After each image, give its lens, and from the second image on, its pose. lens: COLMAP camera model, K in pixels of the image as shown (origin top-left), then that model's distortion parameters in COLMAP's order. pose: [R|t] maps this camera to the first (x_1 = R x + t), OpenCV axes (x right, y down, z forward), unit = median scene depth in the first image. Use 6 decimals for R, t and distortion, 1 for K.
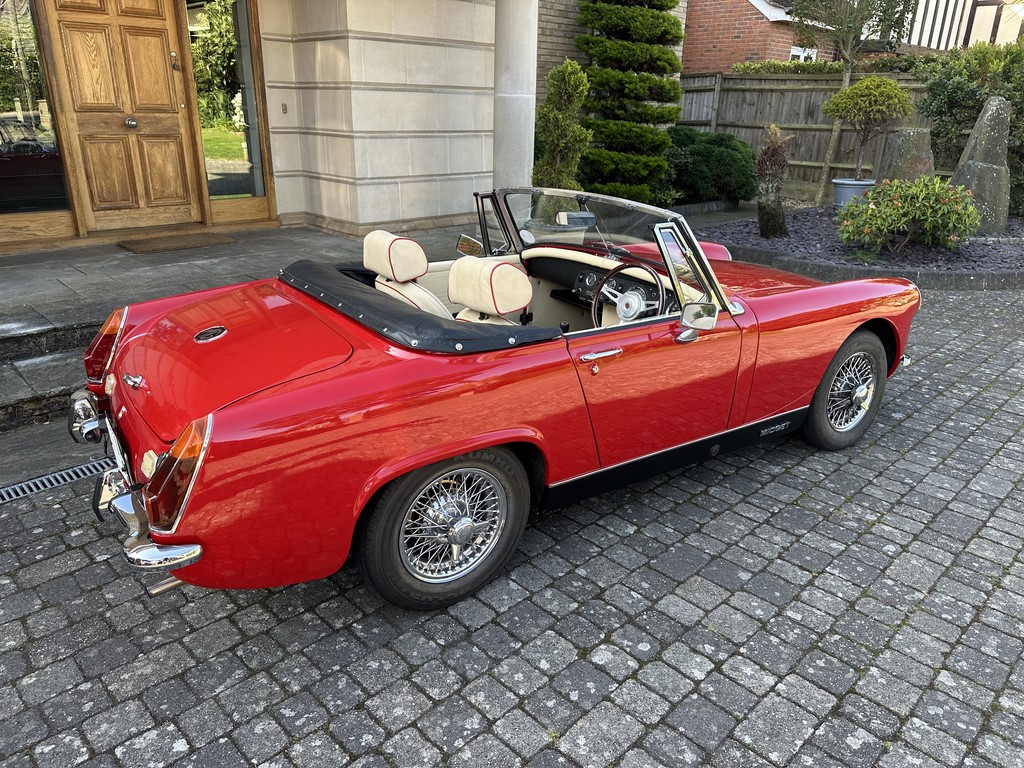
lens RADIAL K [[720.2, 0, 508.0], [0, 720.2, 385.1], [0, 0, 1]] dist [0.026739, -0.027935]
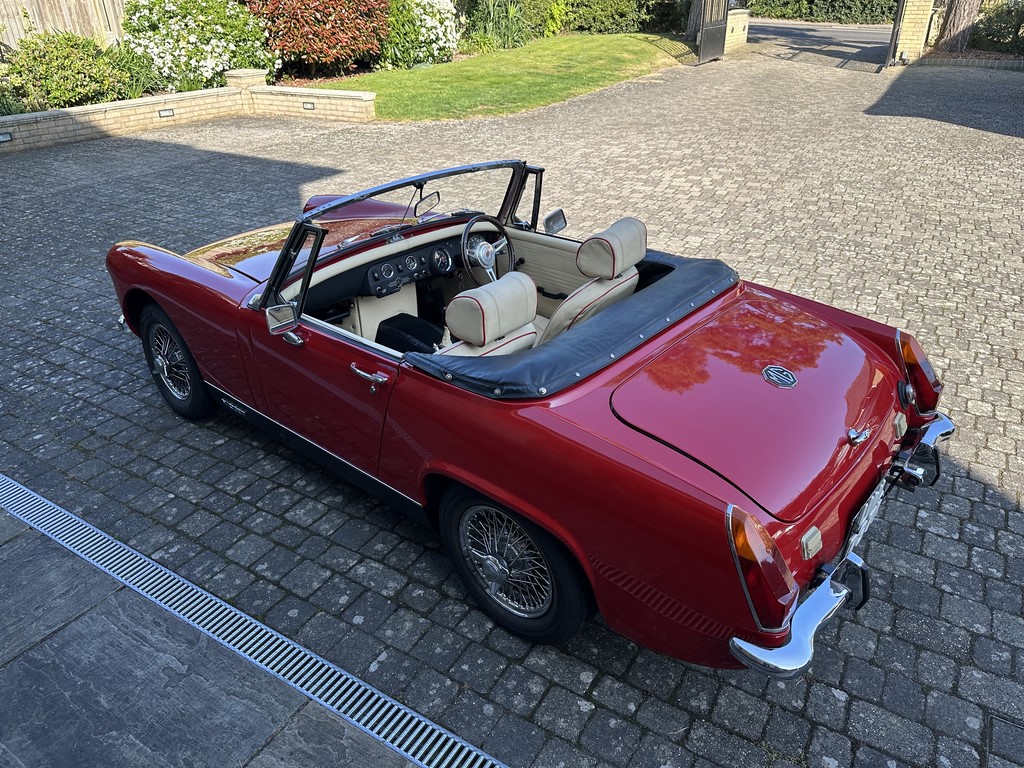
lens RADIAL K [[720.2, 0, 508.0], [0, 720.2, 385.1], [0, 0, 1]] dist [0.026739, -0.027935]
pose [[-0.241763, -0.479388, 0.843646, -1.048715], [0.359949, 0.763097, 0.536768, -0.643960], [-0.901104, 0.433439, -0.011933, 1.260027]]
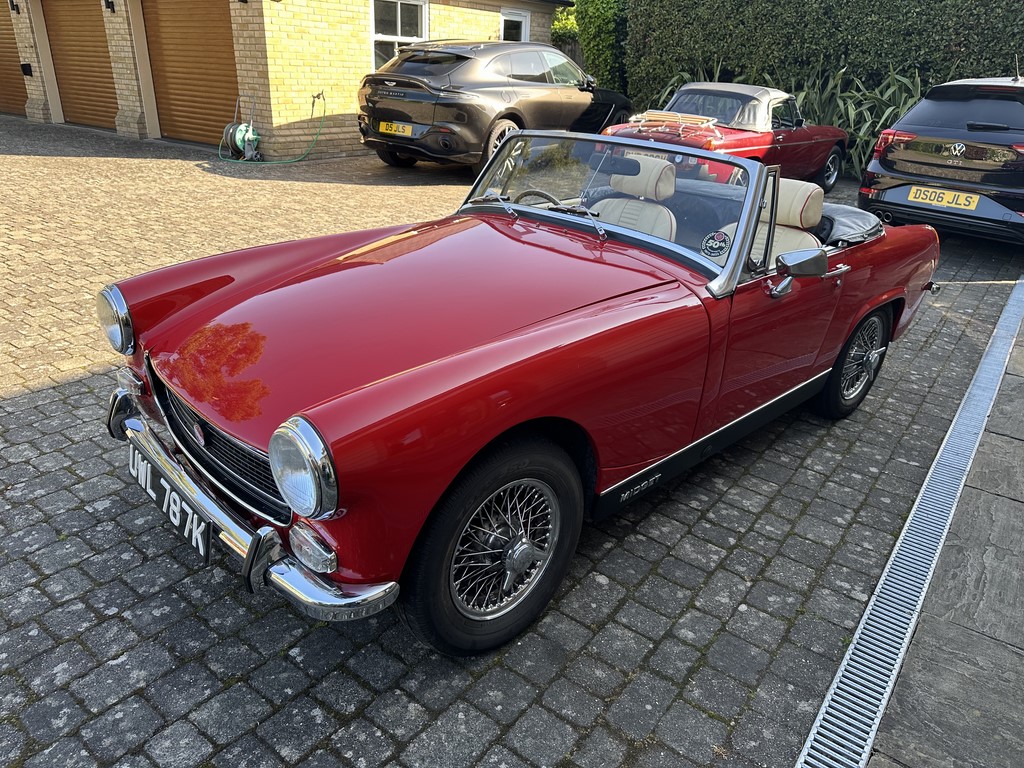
lens RADIAL K [[720.2, 0, 508.0], [0, 720.2, 385.1], [0, 0, 1]] dist [0.026739, -0.027935]
pose [[-0.987222, 0.008708, -0.159115, 0.456181], [-0.106214, 0.708402, 0.697771, -0.804566], [0.118794, 0.705755, -0.698425, 2.229117]]
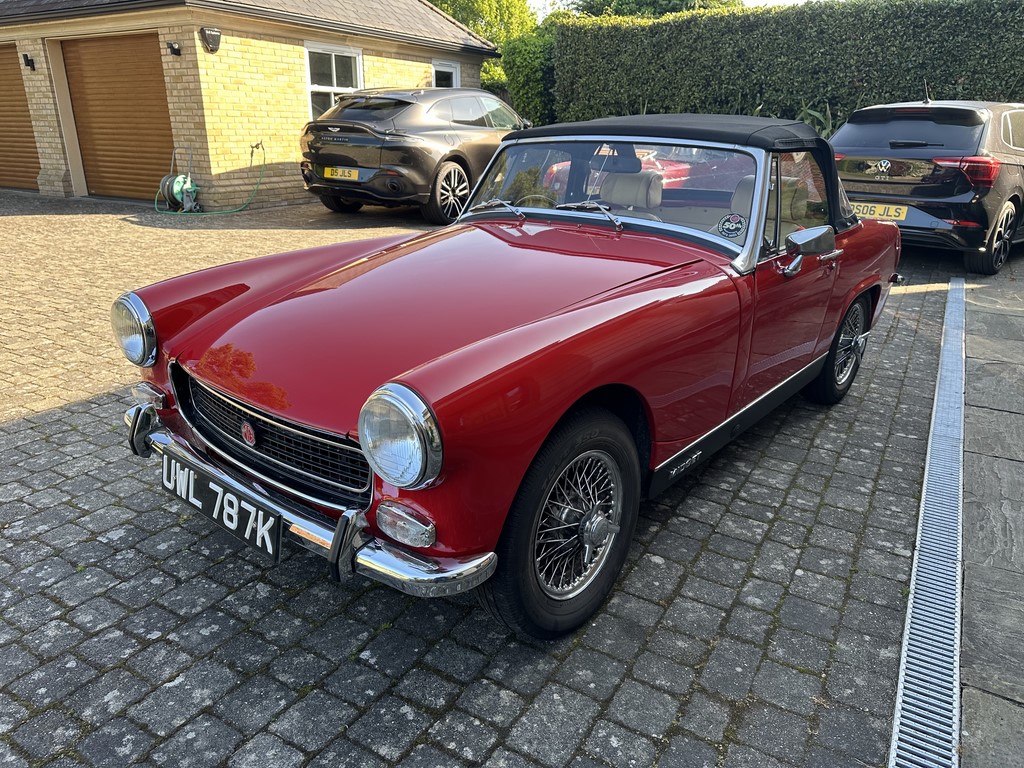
lens RADIAL K [[719.3, 0, 518.1], [0, 719.3, 385.2], [0, 0, 1]] dist [0.027071, -0.026651]
pose [[-0.963406, 0.063052, -0.260526, 0.584537], [-0.122206, 0.761731, 0.636263, -0.729174], [0.238569, 0.644817, -0.726151, 2.253749]]
